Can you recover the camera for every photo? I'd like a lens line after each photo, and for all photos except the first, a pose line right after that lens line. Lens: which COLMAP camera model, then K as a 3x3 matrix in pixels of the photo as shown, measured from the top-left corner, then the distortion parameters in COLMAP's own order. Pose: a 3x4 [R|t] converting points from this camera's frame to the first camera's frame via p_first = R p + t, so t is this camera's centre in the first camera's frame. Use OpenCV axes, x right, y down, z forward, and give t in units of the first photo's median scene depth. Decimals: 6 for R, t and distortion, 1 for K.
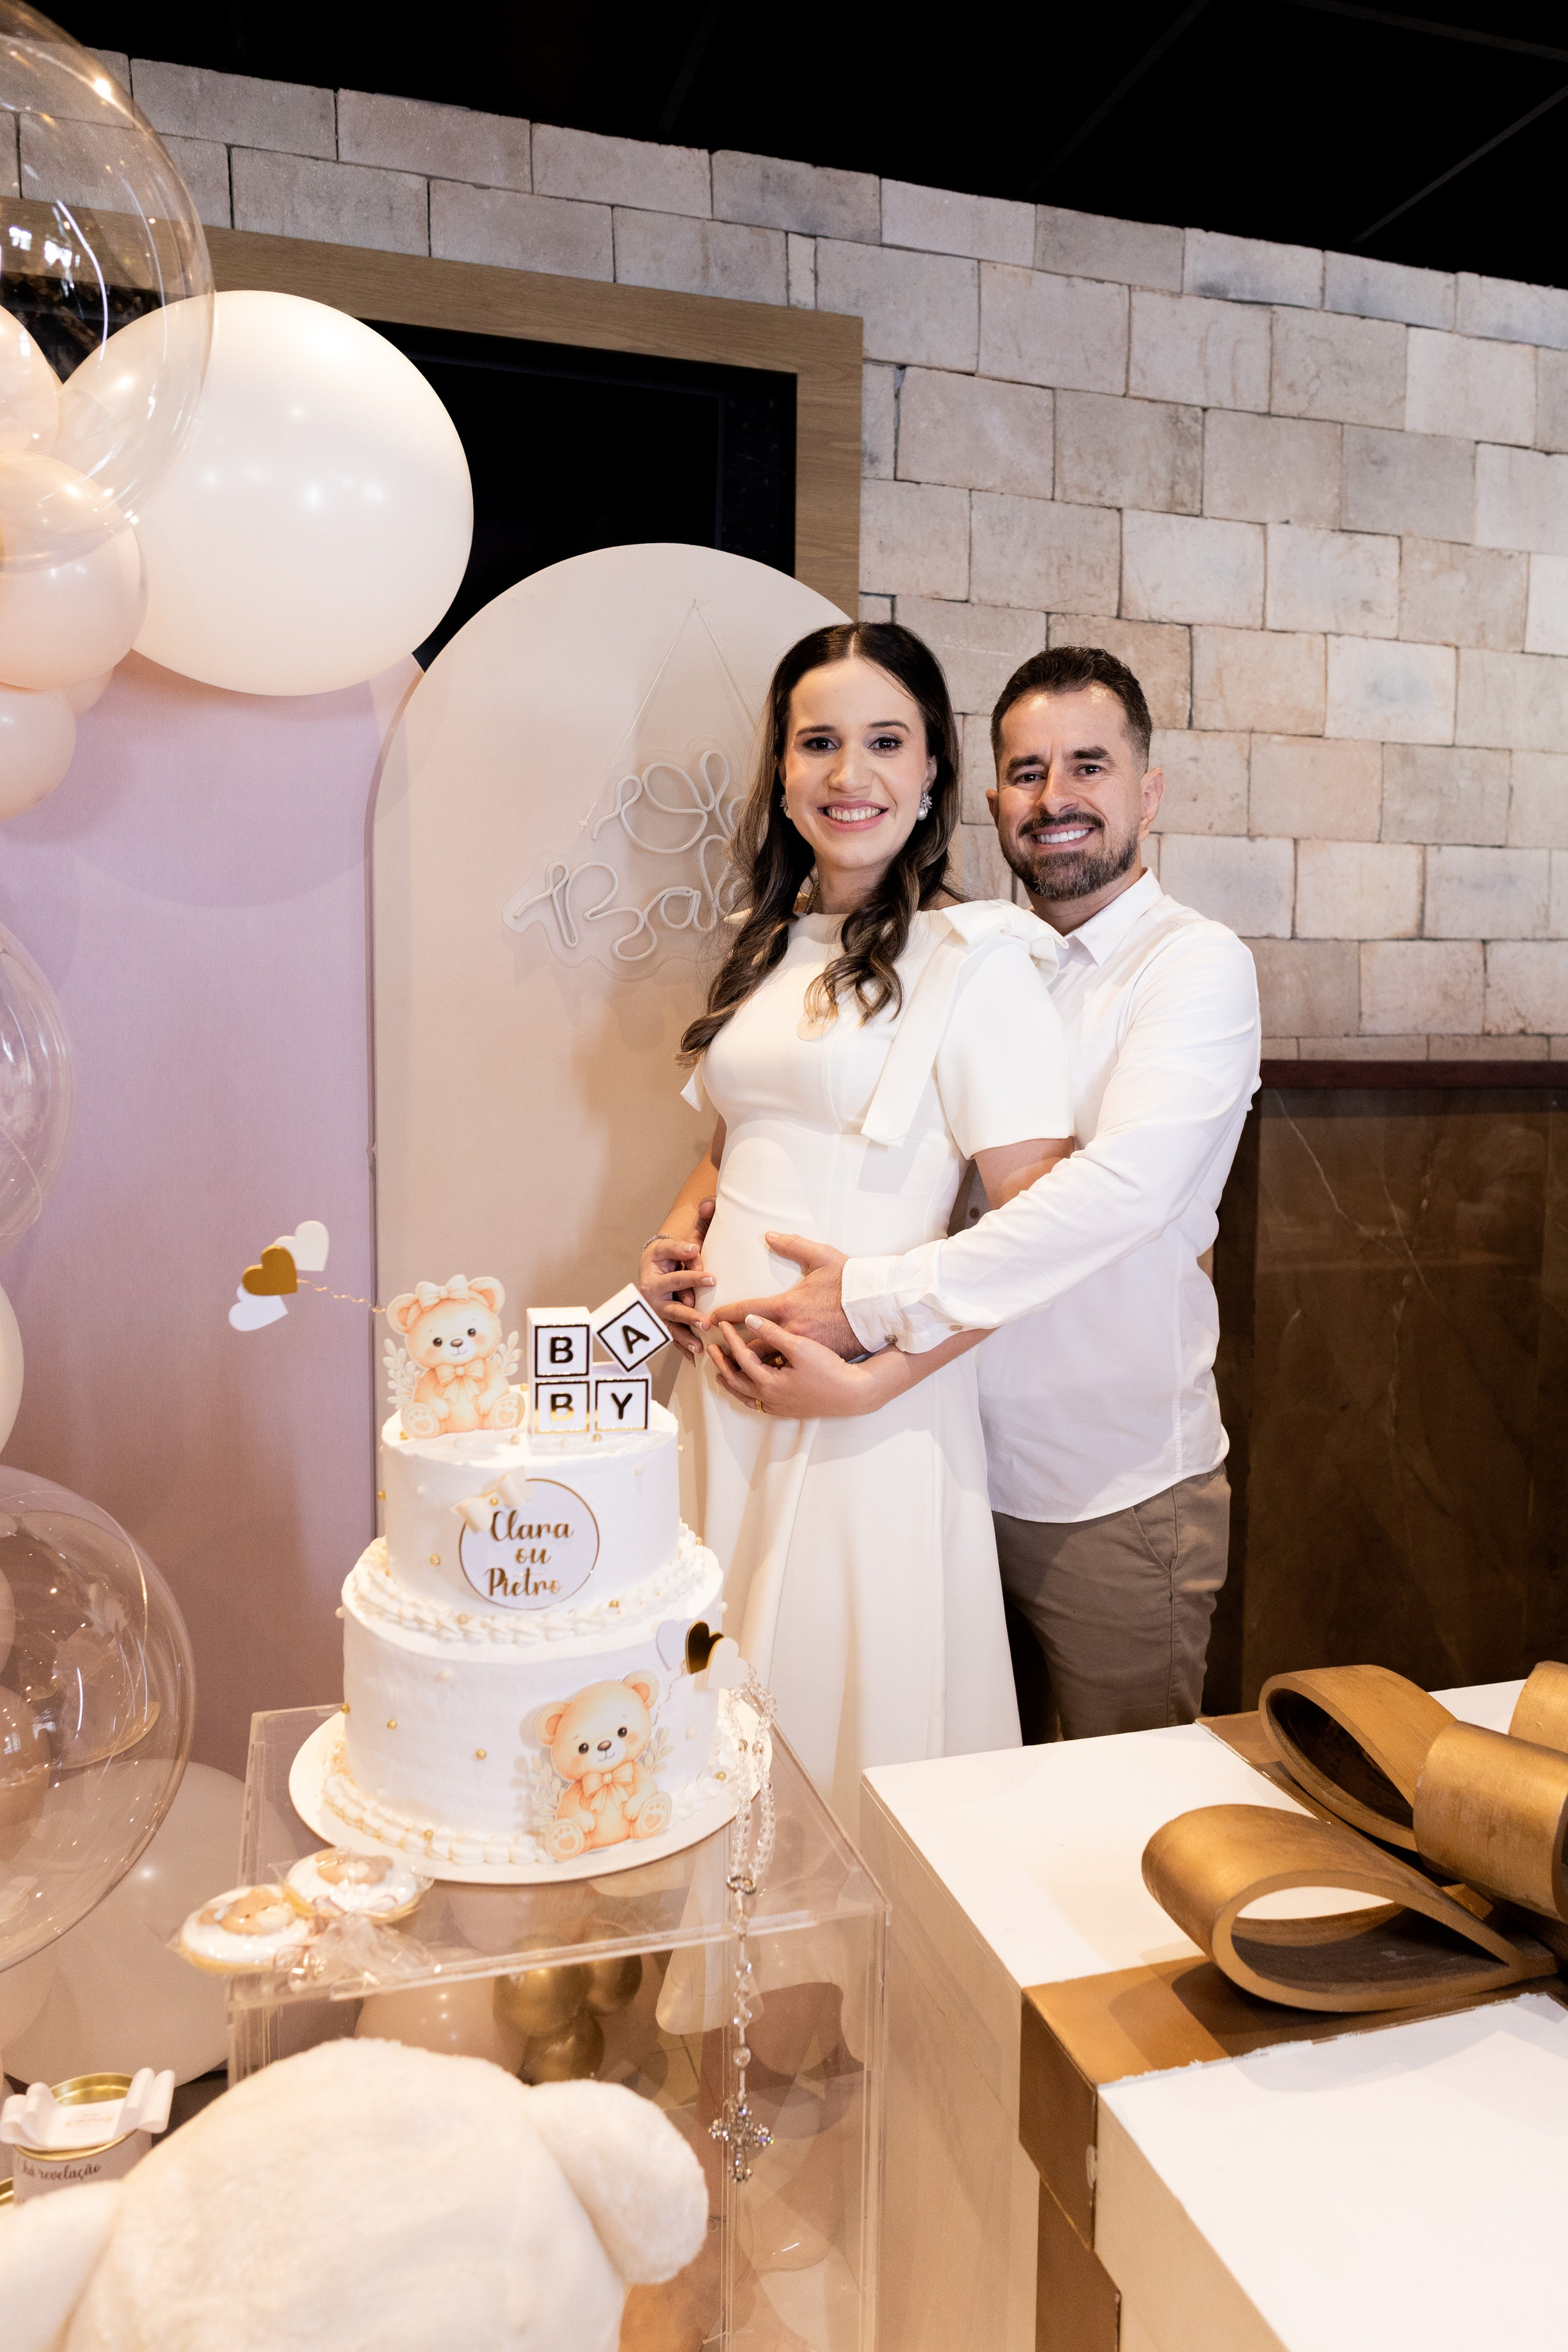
lens RADIAL K [[1596.8, 0, 797.2], [0, 1596.8, 1191.3], [0, 0, 1]] dist [0.006760, -0.010174]
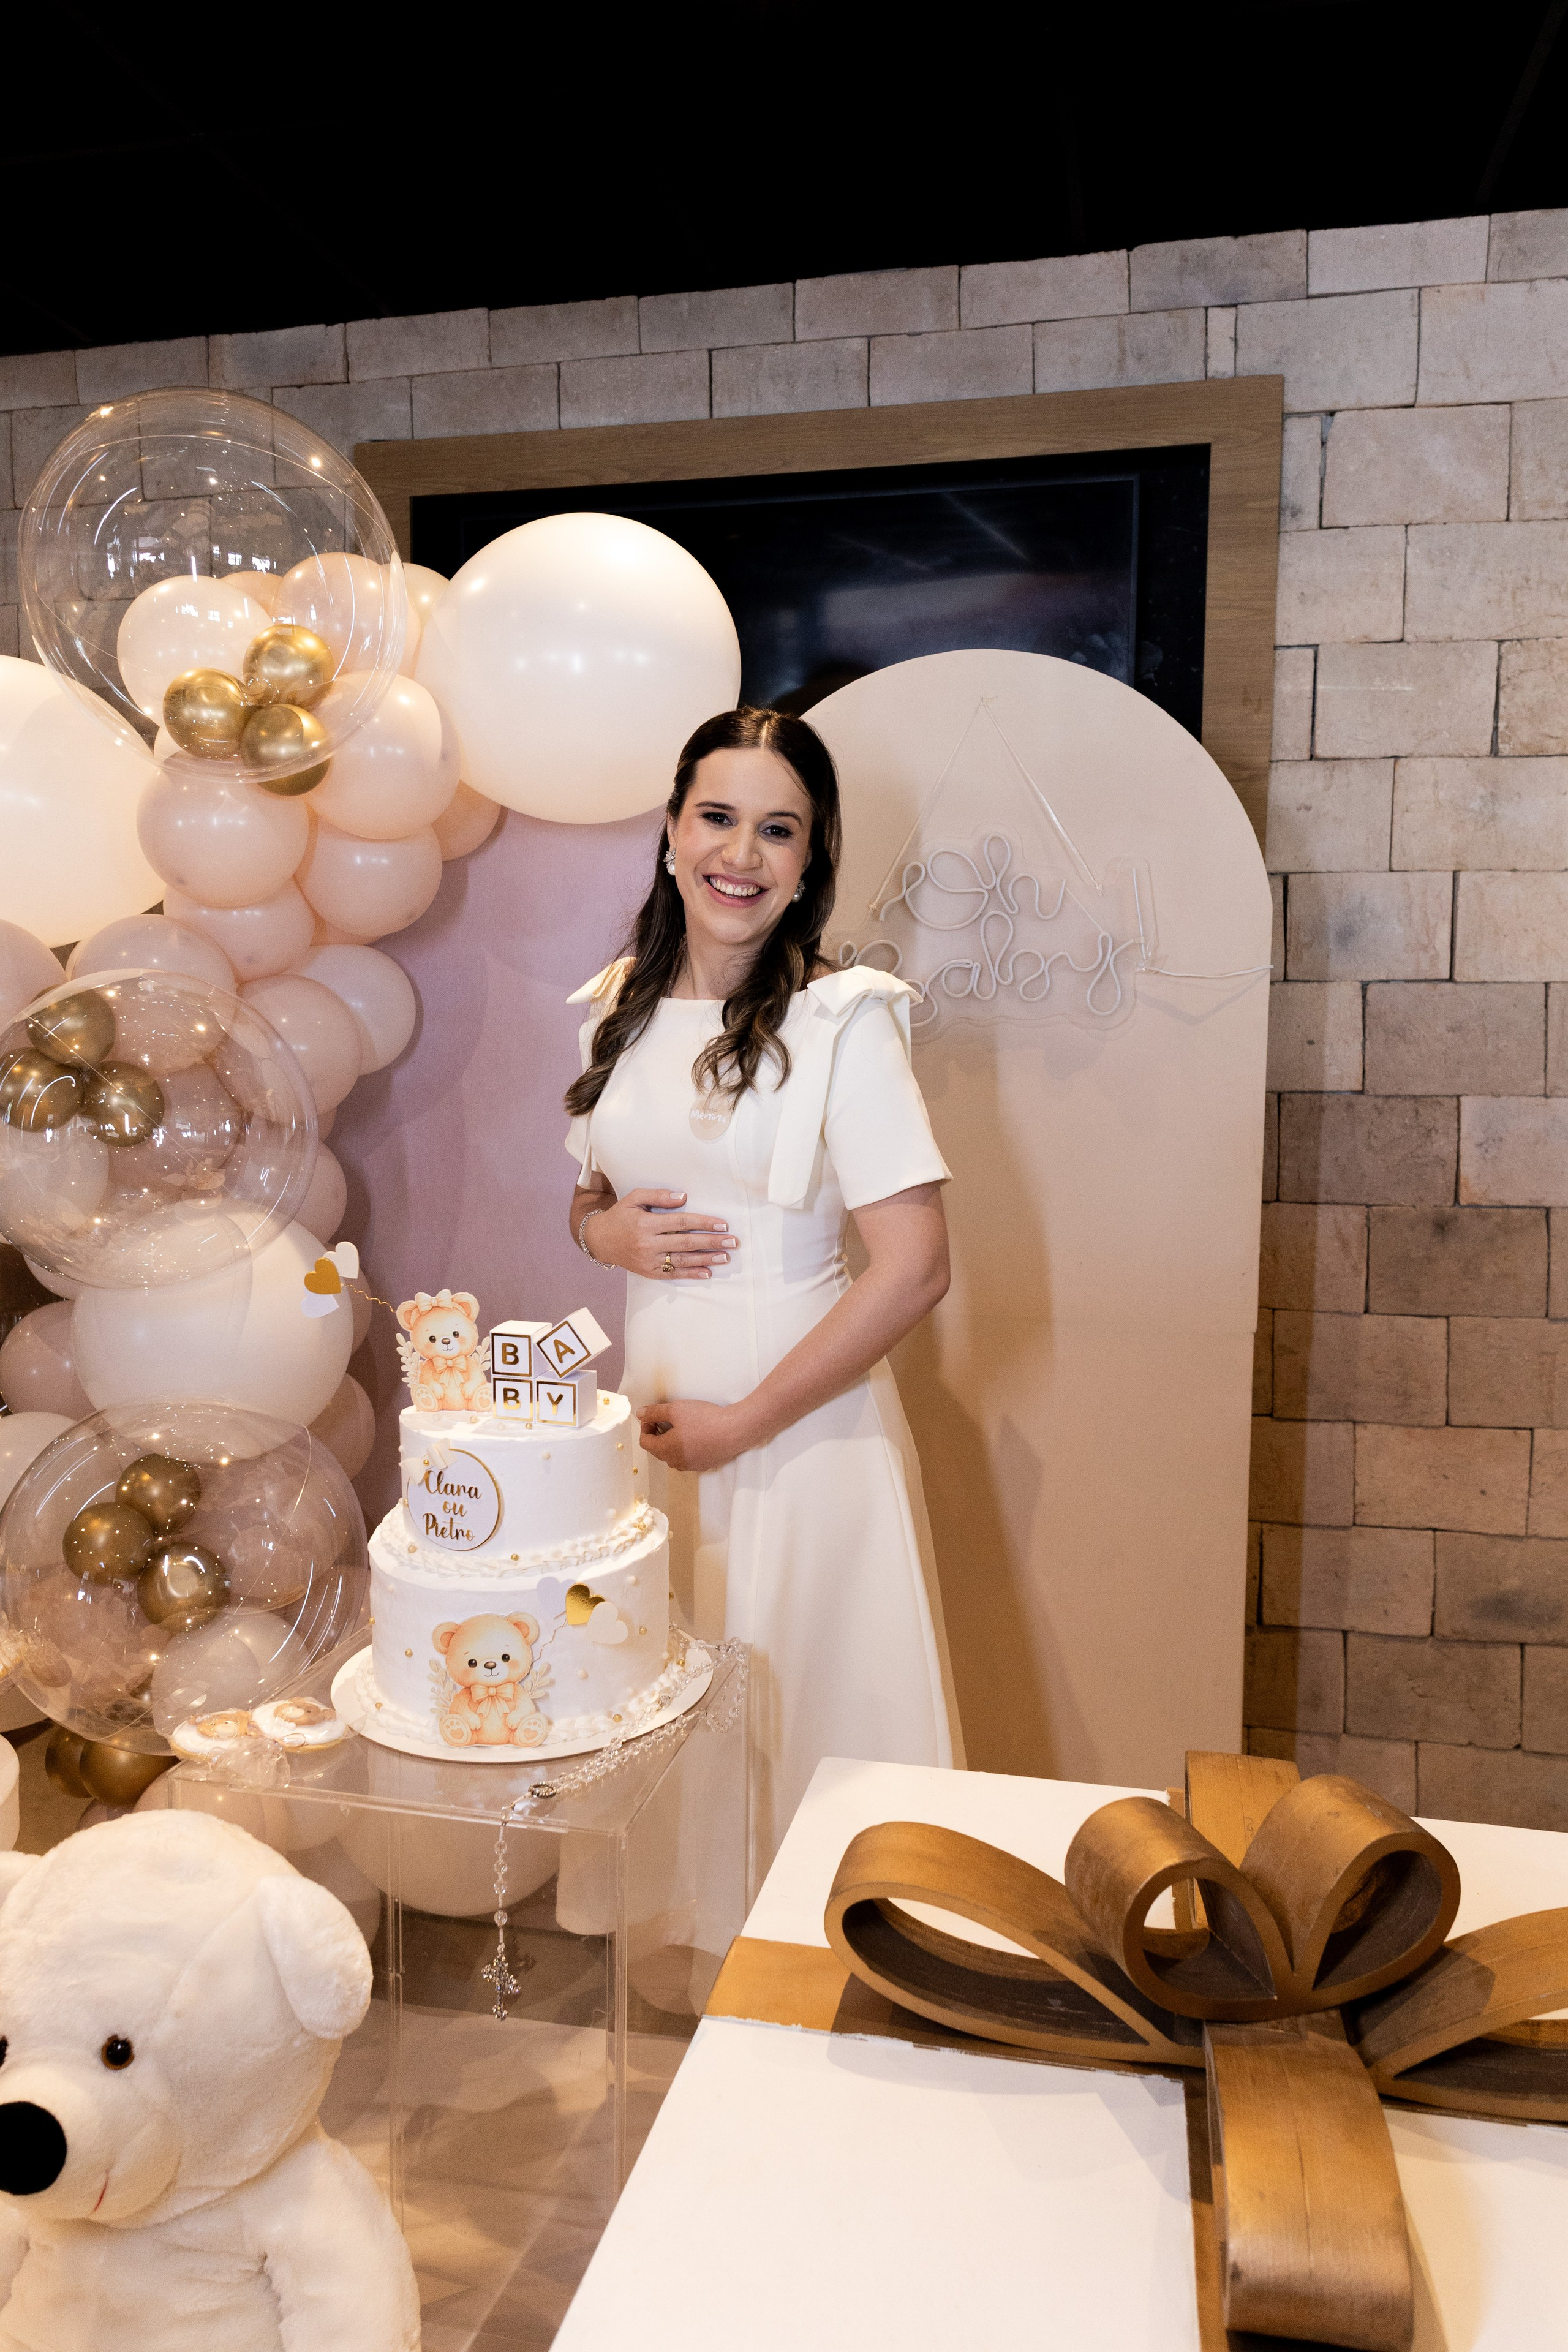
lens RADIAL K [[1596.8, 0, 797.2], [0, 1596.8, 1191.3], [0, 0, 1]] dist [0.006760, -0.010174]
pose [[0.875090, 0.043923, -0.481964, 0.274951], [-0.053331, 0.998560, -0.005829, -0.014729], [0.481014, 0.030804, 0.876172, -0.005294]]
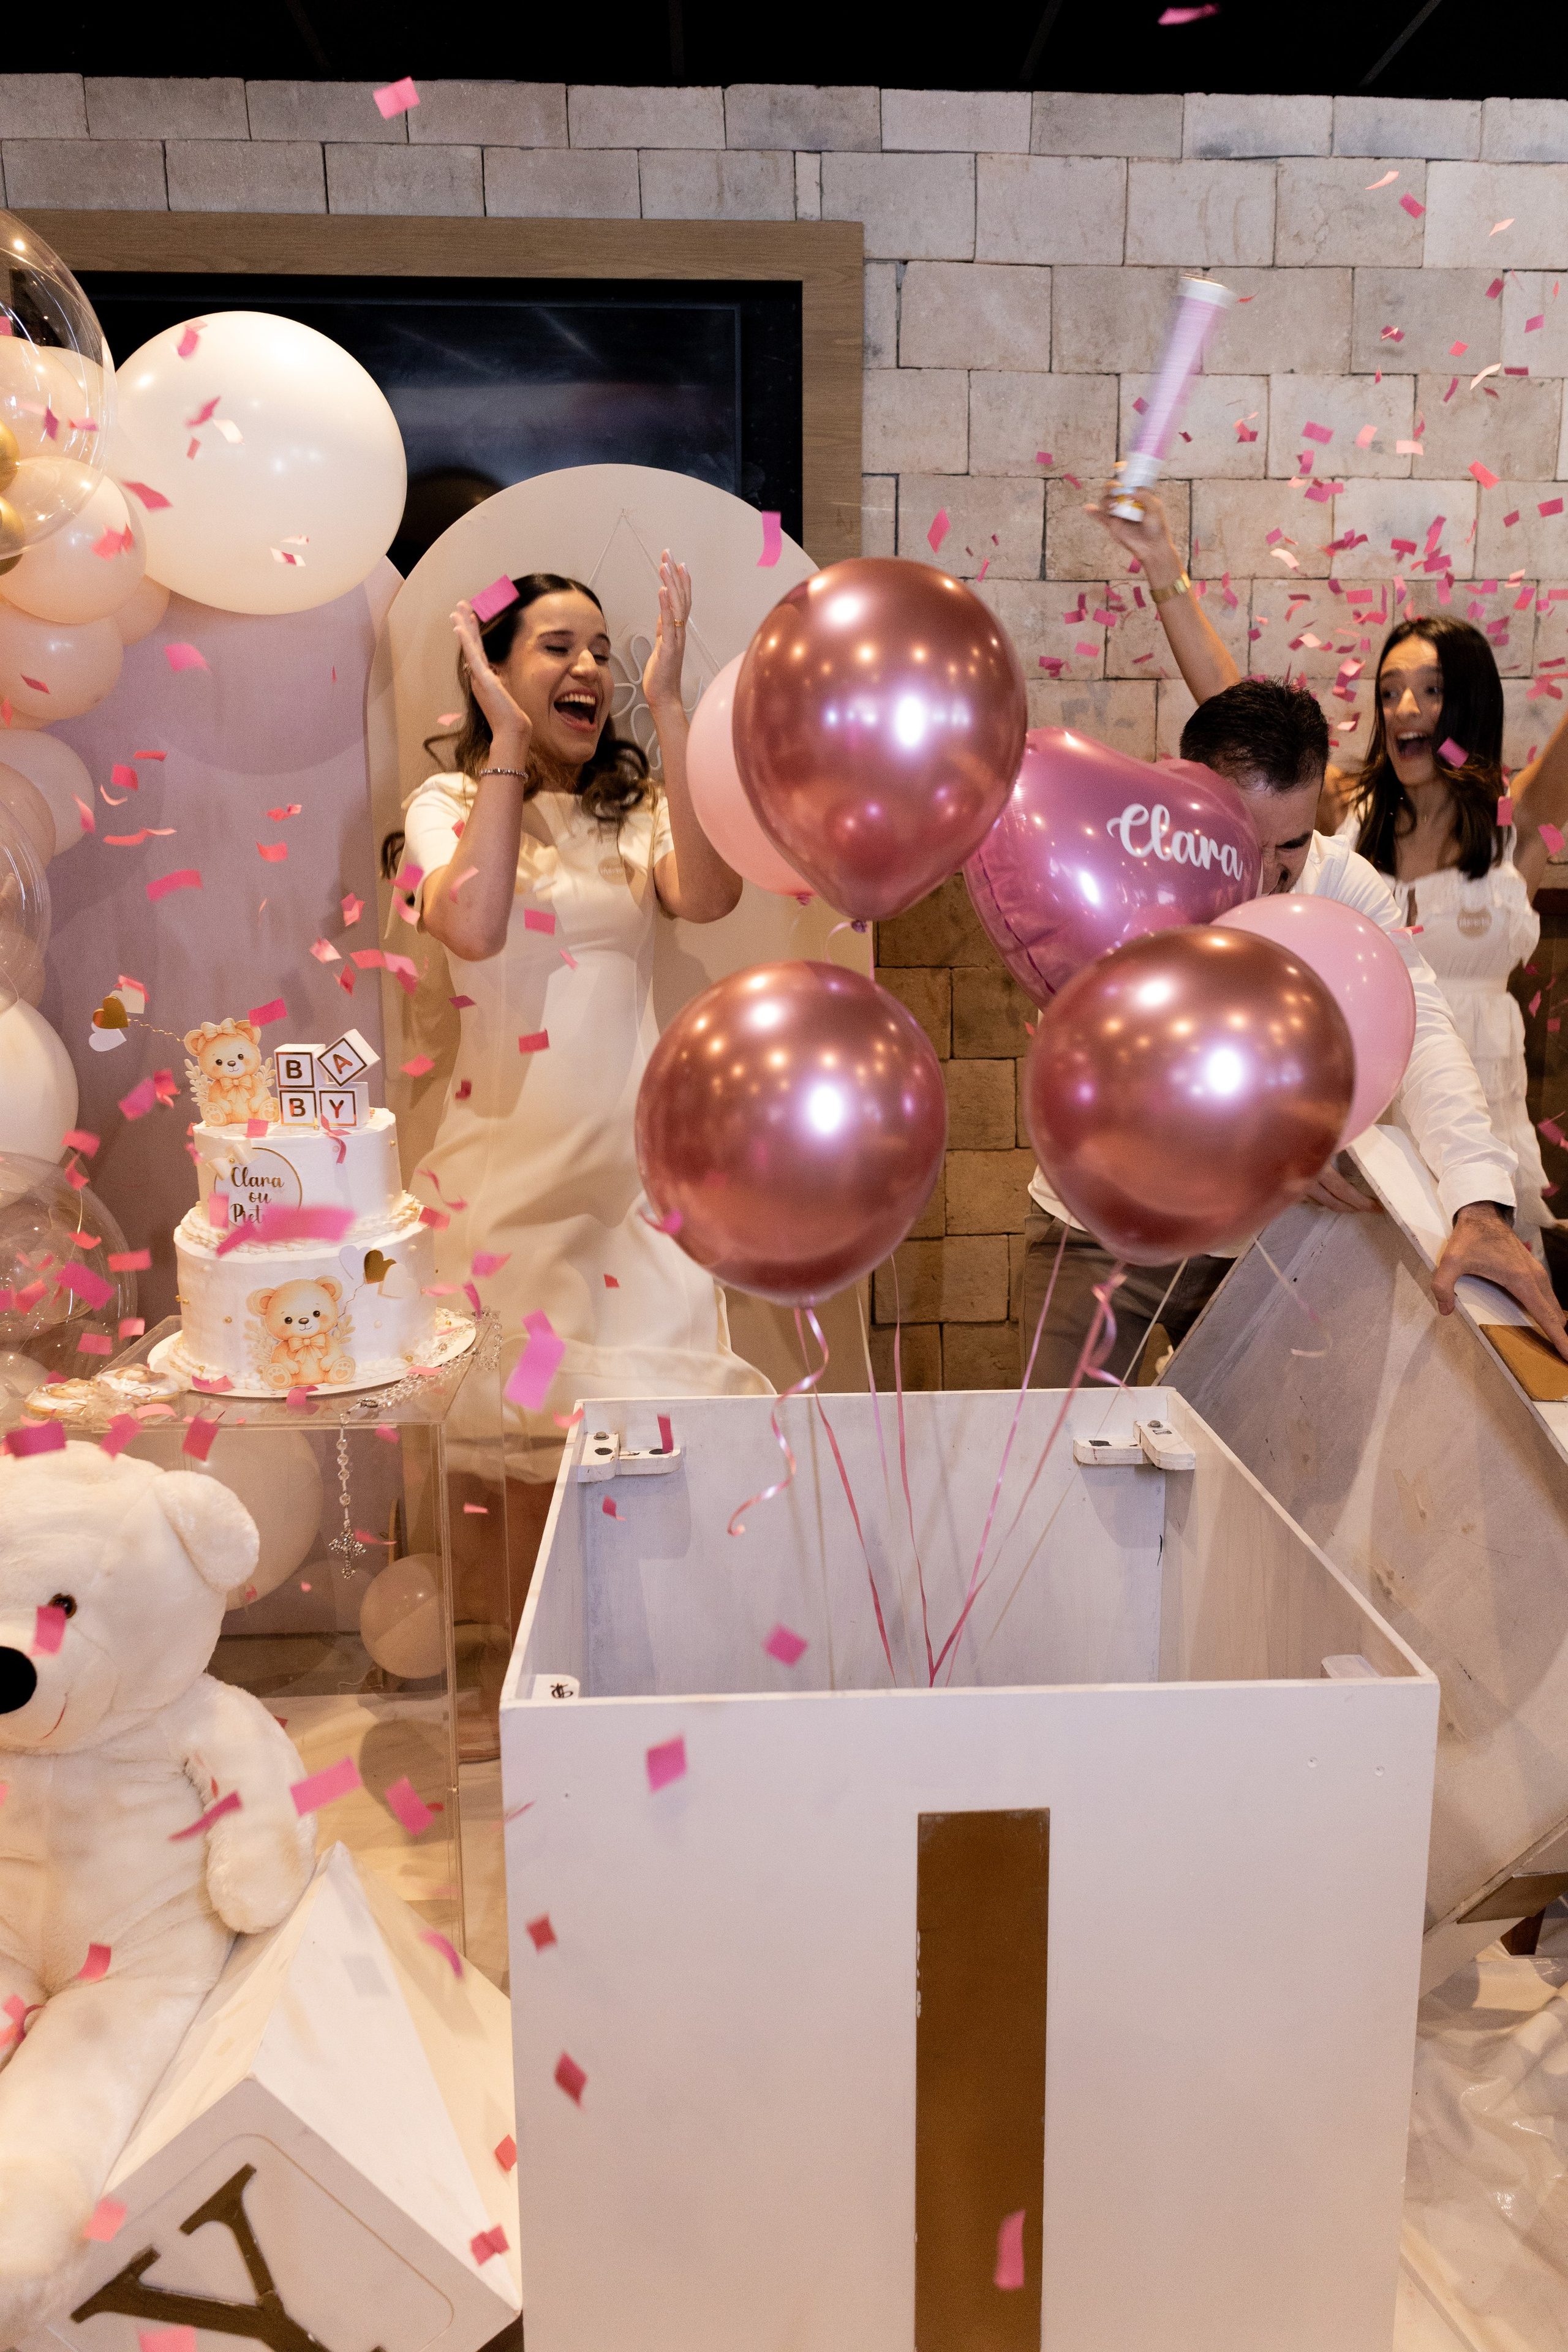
lens RADIAL K [[1589.3, 0, 794.4], [0, 1589.3, 1190.7], [0, 0, 1]] dist [0.001366, -0.005086]
pose [[0.970623, 0.035370, -0.237993, 0.279769], [-0.013885, 0.995722, 0.091351, 0.028901], [0.240206, -0.085363, 0.966961, -0.145891]]
